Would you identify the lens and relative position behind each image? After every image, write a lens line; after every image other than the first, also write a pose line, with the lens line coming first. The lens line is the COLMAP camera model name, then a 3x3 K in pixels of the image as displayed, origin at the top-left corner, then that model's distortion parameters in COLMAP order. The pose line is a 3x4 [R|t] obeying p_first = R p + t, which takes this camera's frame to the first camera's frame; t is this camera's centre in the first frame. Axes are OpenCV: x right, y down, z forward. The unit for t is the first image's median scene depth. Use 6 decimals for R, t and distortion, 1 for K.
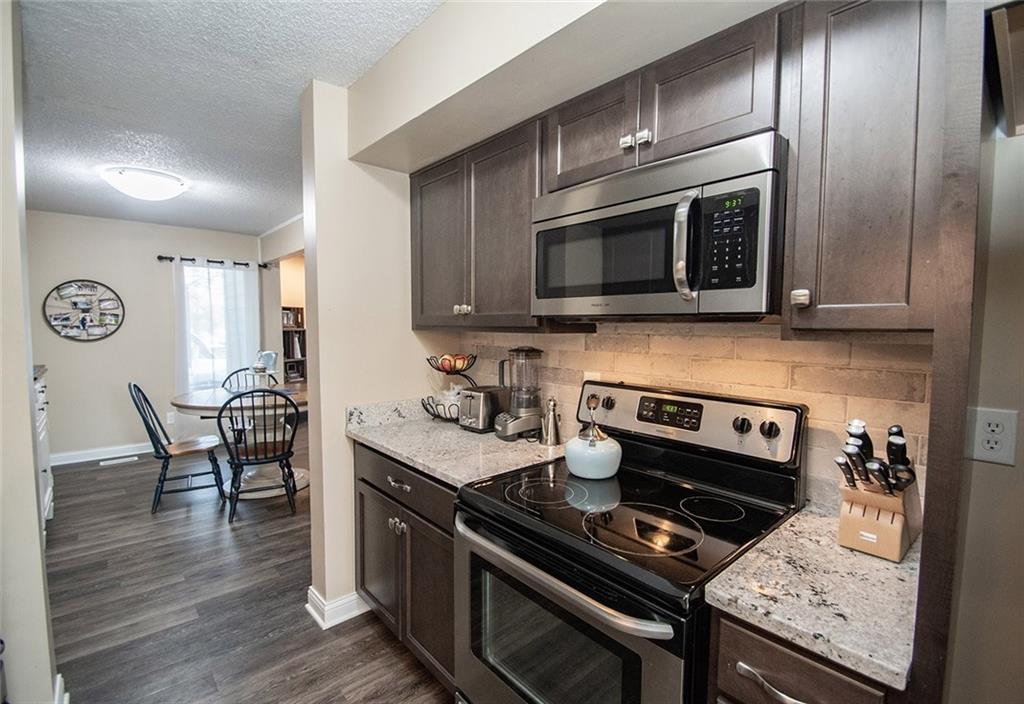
lens RADIAL K [[461.3, 0, 522.8], [0, 461.3, 354.8], [0, 0, 1]] dist [-0.001183, -0.006329]
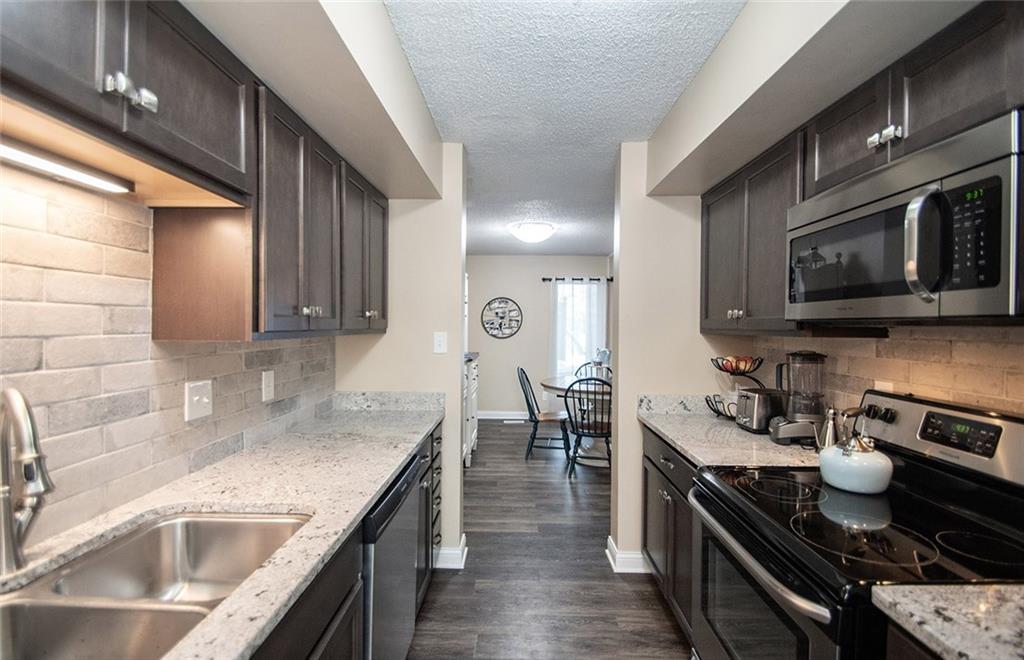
lens RADIAL K [[454.6, 0, 507.8], [0, 454.6, 332.2], [0, 0, 1]] dist [-0.004434, -0.004612]
pose [[0.720766, 0.010462, -0.693100, 0.210953], [-0.049534, 0.998107, -0.036445, 0.008965], [0.691407, 0.060600, 0.719920, -0.126614]]
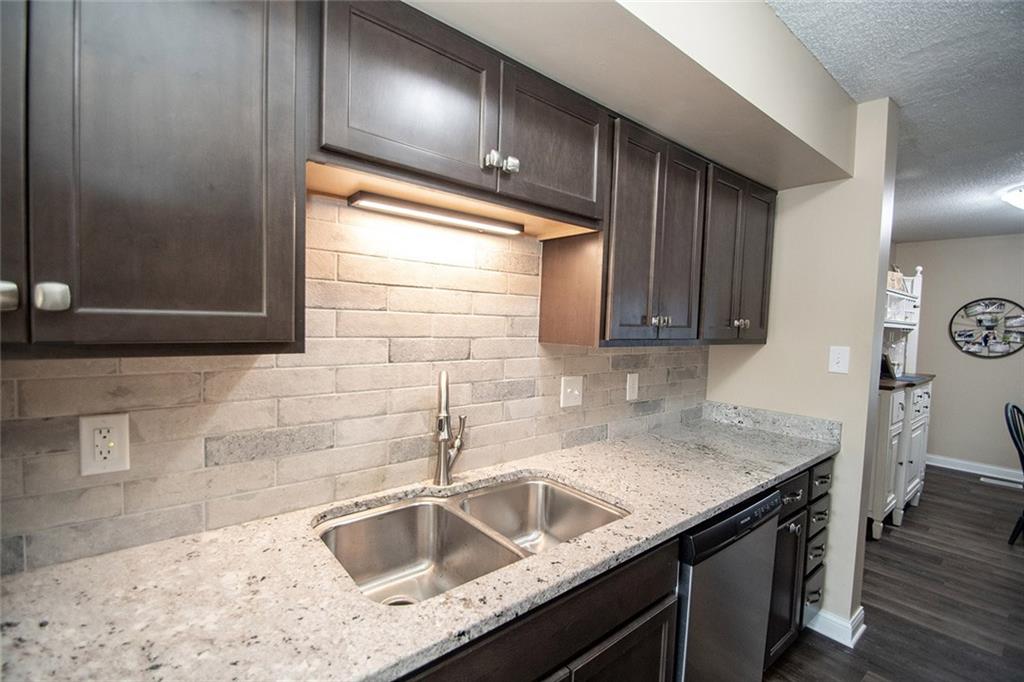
lens RADIAL K [[447.7, 0, 507.2], [0, 447.7, 344.3], [0, 0, 1]] dist [-0.004750, -0.004446]
pose [[-0.065556, 0.044940, -0.996836, 0.239537], [-0.097752, 0.993891, 0.051236, -0.011952], [0.993049, 0.100802, -0.060762, -0.016789]]
